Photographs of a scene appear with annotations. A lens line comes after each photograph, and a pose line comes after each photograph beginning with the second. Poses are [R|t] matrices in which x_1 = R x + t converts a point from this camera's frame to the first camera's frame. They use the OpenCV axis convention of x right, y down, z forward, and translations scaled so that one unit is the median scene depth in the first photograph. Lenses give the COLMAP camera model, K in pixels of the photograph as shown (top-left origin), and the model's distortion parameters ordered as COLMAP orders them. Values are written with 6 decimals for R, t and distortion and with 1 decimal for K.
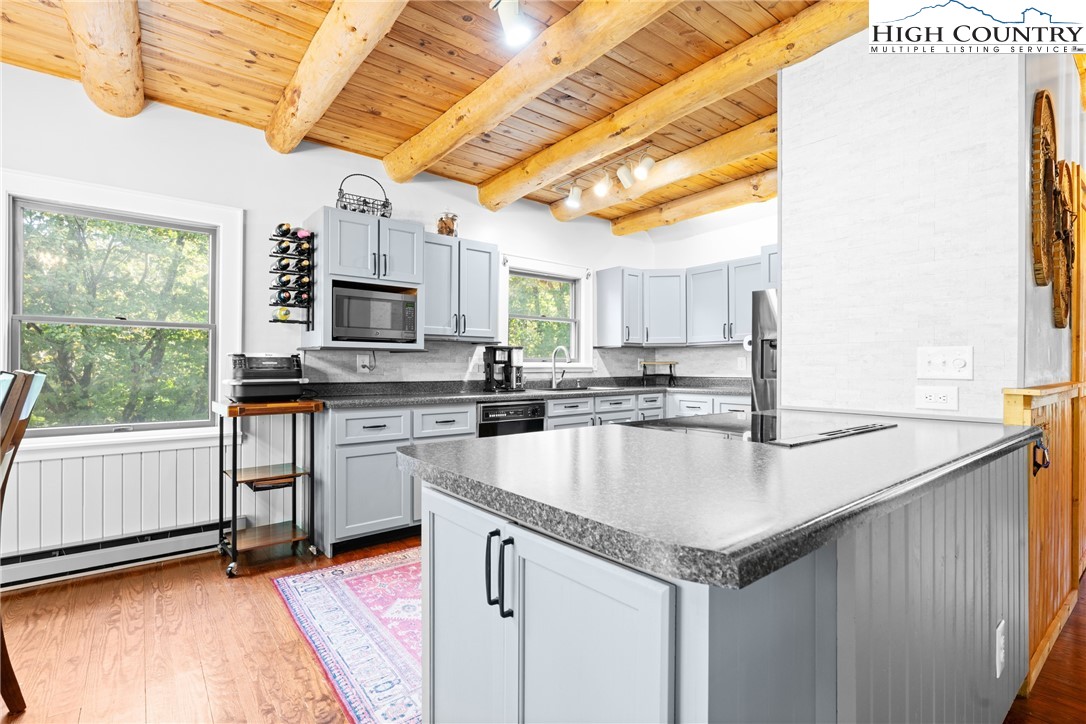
lens RADIAL K [[507.6, 0, 540.2], [0, 507.6, 364.8], [0, 0, 1]] dist [-0.000346, 0.000385]
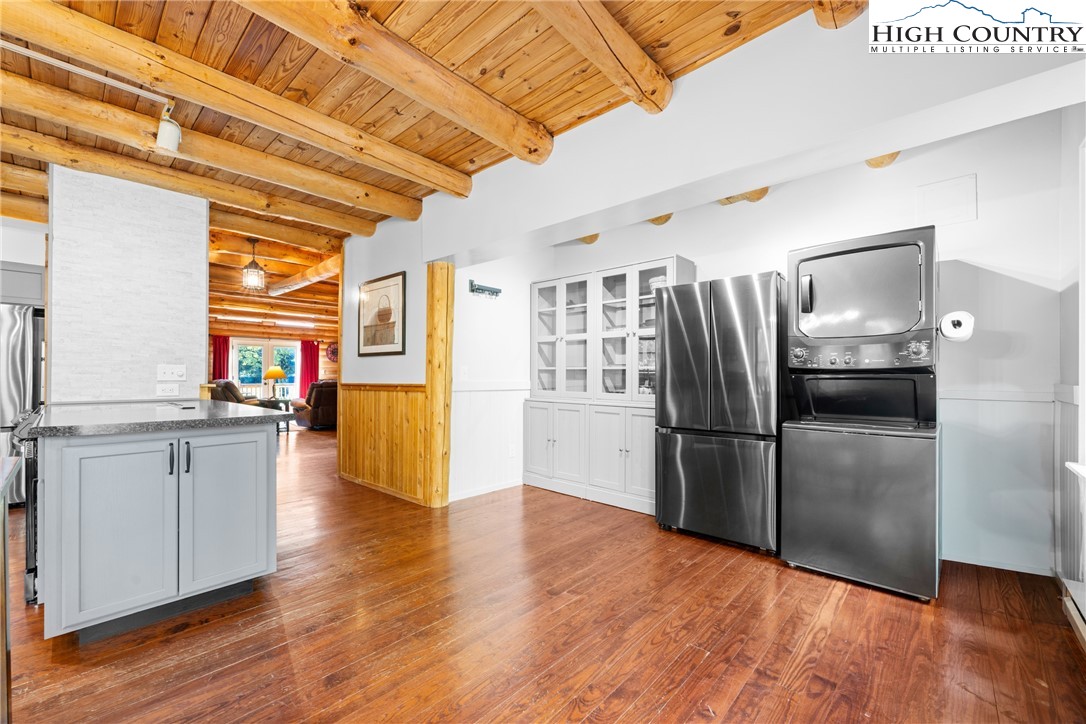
lens RADIAL K [[438.3, 0, 542.6], [0, 438.3, 376.3], [0, 0, 1]] dist [-0.001138, -0.000126]
pose [[-0.155170, -0.002879, 0.987884, -0.517478], [-0.005940, 0.999980, 0.001982, -0.000961], [-0.987870, -0.005560, -0.155184, -0.087212]]
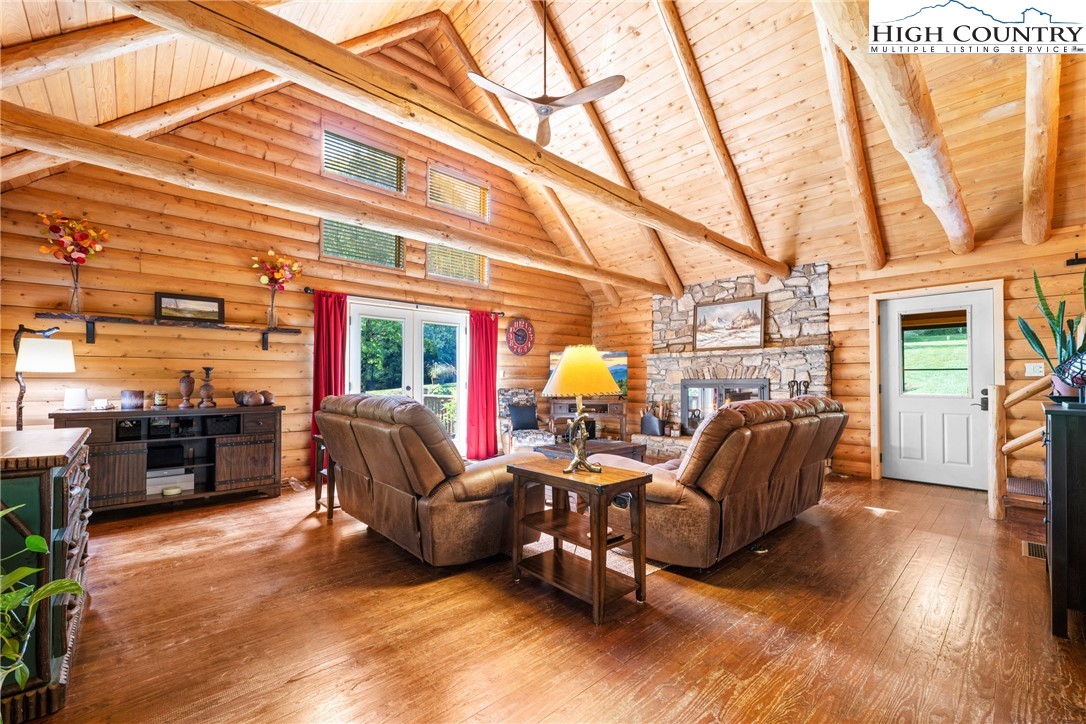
lens RADIAL K [[438.3, 0, 542.6], [0, 438.3, 376.3], [0, 0, 1]] dist [-0.001138, -0.000126]
pose [[-0.071570, 0.006277, 0.997416, 1.105567], [-0.004485, 0.999968, -0.006615, 0.002794], [-0.997426, -0.004947, -0.071539, 0.888334]]
